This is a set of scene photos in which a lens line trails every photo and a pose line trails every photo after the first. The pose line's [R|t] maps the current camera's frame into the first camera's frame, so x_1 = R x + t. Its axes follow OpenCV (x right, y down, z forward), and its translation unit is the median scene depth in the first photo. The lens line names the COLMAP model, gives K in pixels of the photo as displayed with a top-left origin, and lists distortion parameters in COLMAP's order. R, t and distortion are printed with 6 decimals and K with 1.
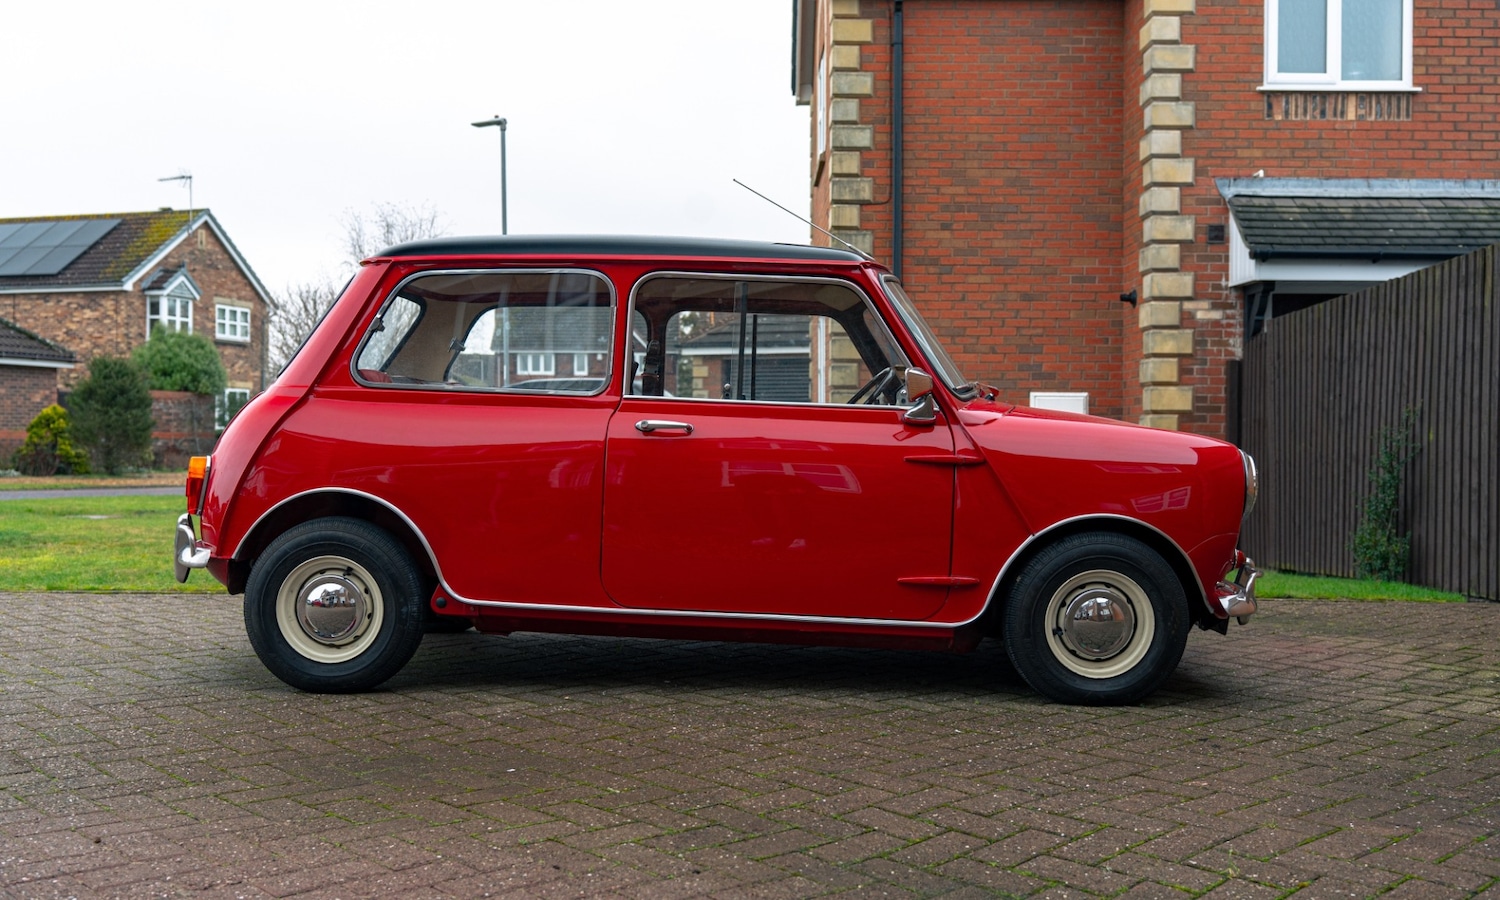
lens RADIAL K [[1460.7, 0, 746.3], [0, 1460.7, 458.2], [0, 0, 1]] dist [-0.021845, 0.013800]
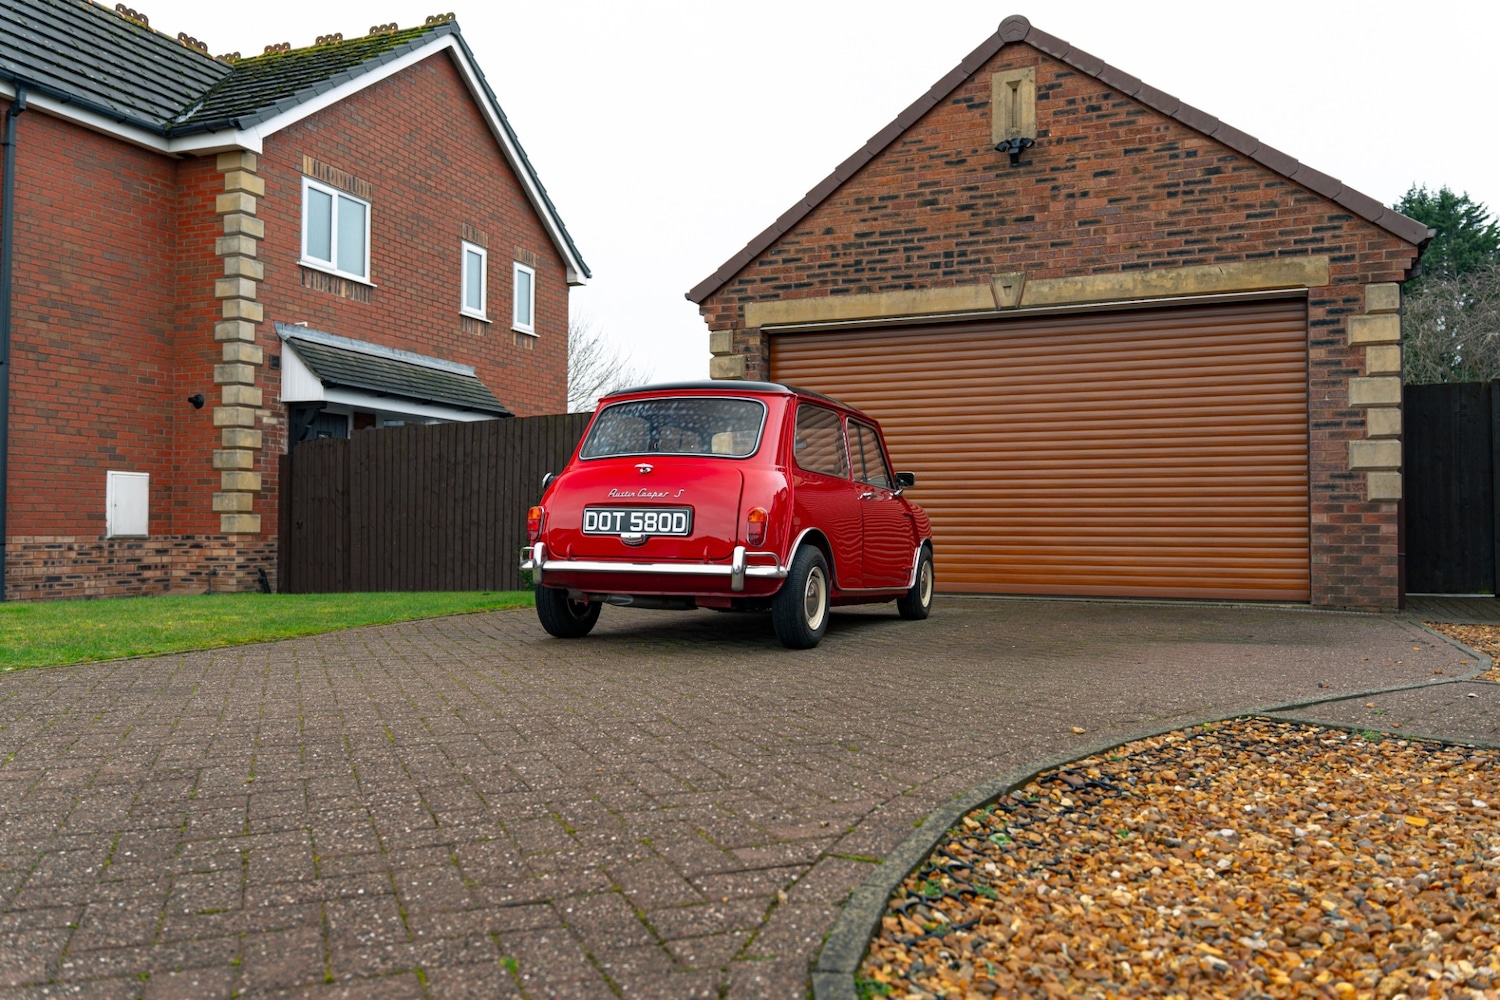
lens RADIAL K [[1153.4, 0, 750.0], [0, 1153.4, 500.0], [0, 0, 1]] dist [0.002872, -0.009894]
pose [[0.359517, 0.020957, 0.932903, -0.527382], [0.009055, 0.999622, -0.025946, 0.007948], [-0.933095, 0.017775, 0.359192, 0.195723]]
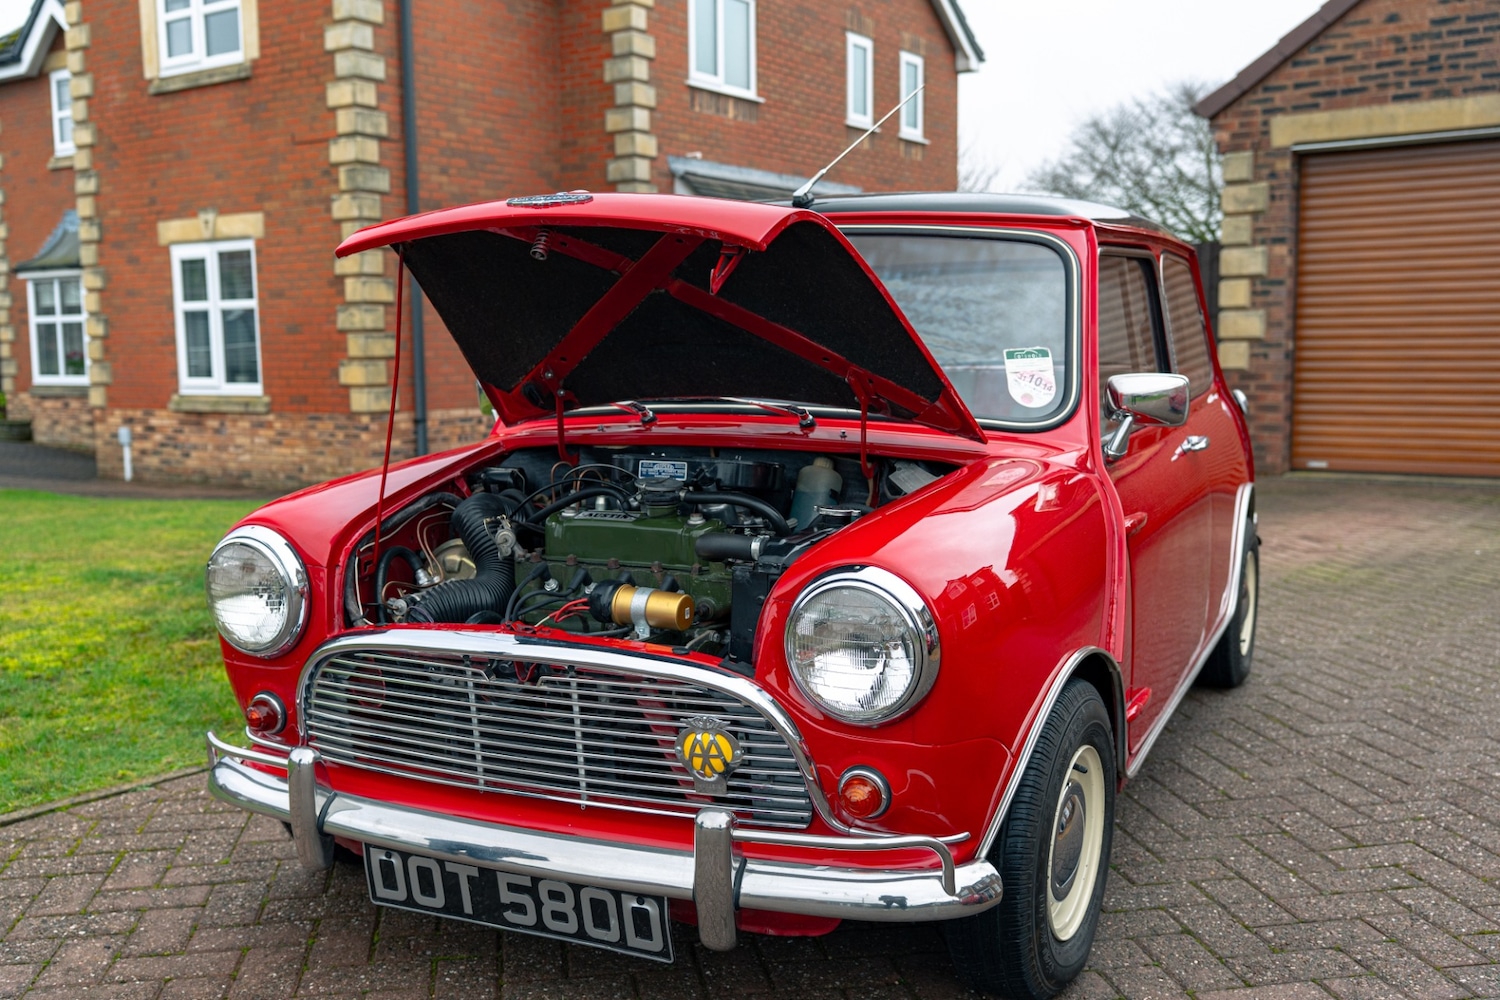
lens RADIAL K [[1437.9, 0, 750.0], [0, 1437.9, 500.0], [0, 0, 1]] dist [0.010563, -0.004156]
pose [[0.557722, -0.099631, 0.824026, -0.638932], [0.025804, 0.994371, 0.102762, -0.030851], [-0.829626, -0.036049, 0.557154, 0.278503]]
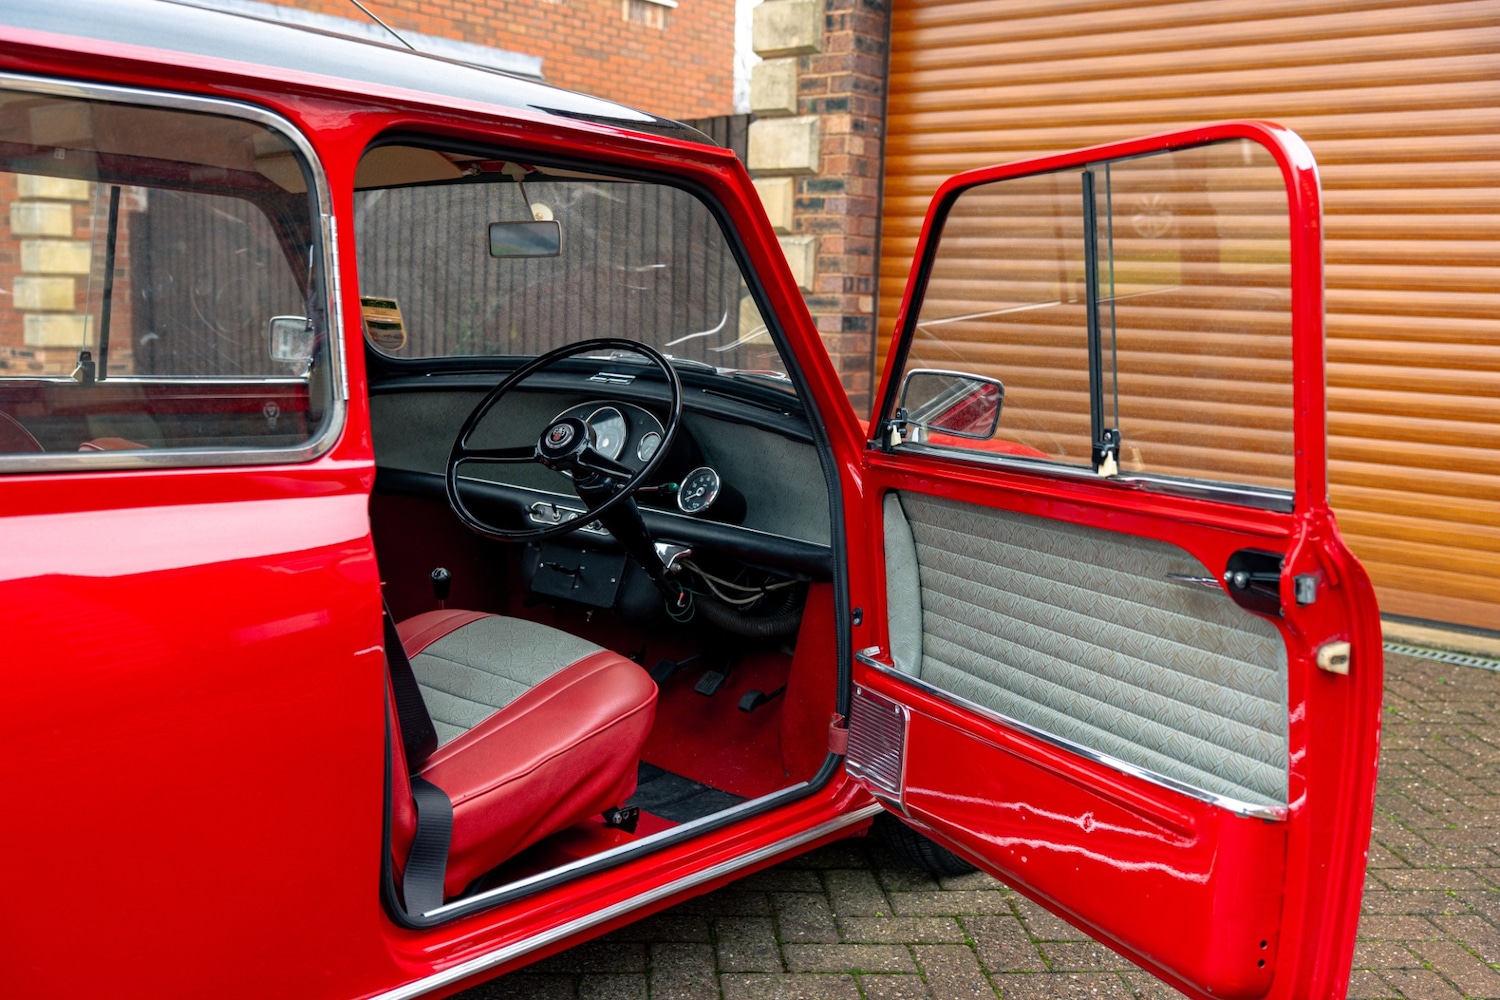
lens RADIAL K [[1457.5, 0, 752.0], [0, 1457.5, 485.7], [0, 0, 1]] dist [0.008675, -0.004302]
pose [[0.608726, -0.093976, 0.787795, -0.109161], [-0.017656, 0.991109, 0.131872, -0.029528], [-0.793184, -0.094184, 0.601655, 0.232470]]
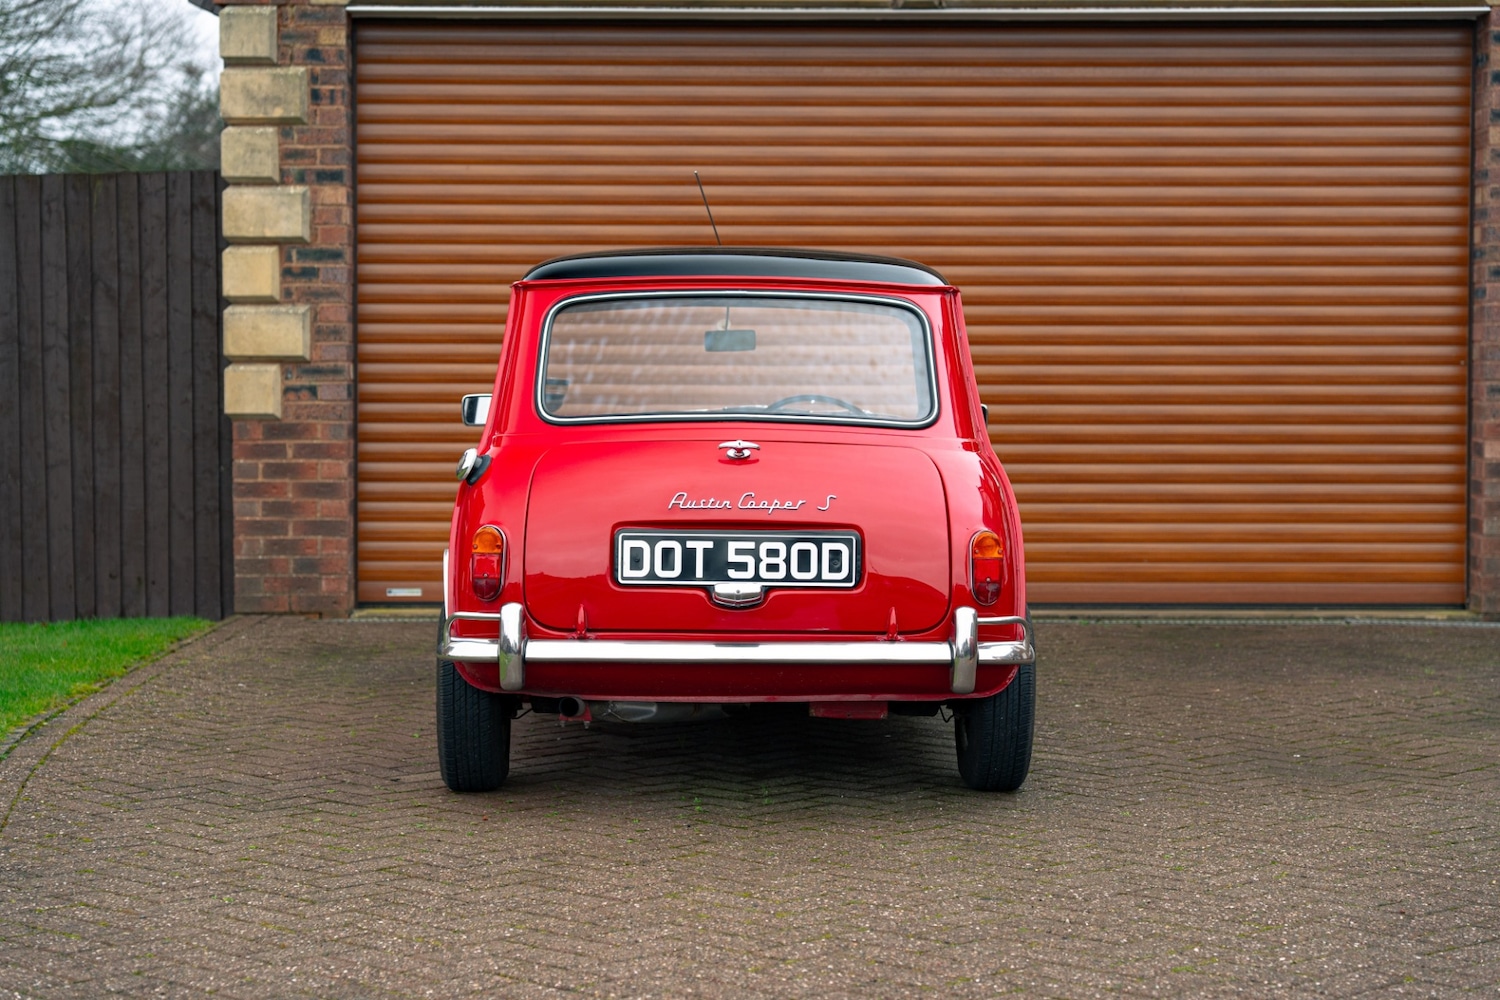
lens RADIAL K [[2918.6, 0, 762.4], [0, 2918.6, 500.8], [0, 0, 1]] dist [0.044209, 0.229365]
pose [[-0.053549, -0.059262, 0.996805, -0.684367], [0.010770, 0.998145, 0.059920, -0.039966], [-0.998507, 0.013944, -0.052812, 0.419342]]
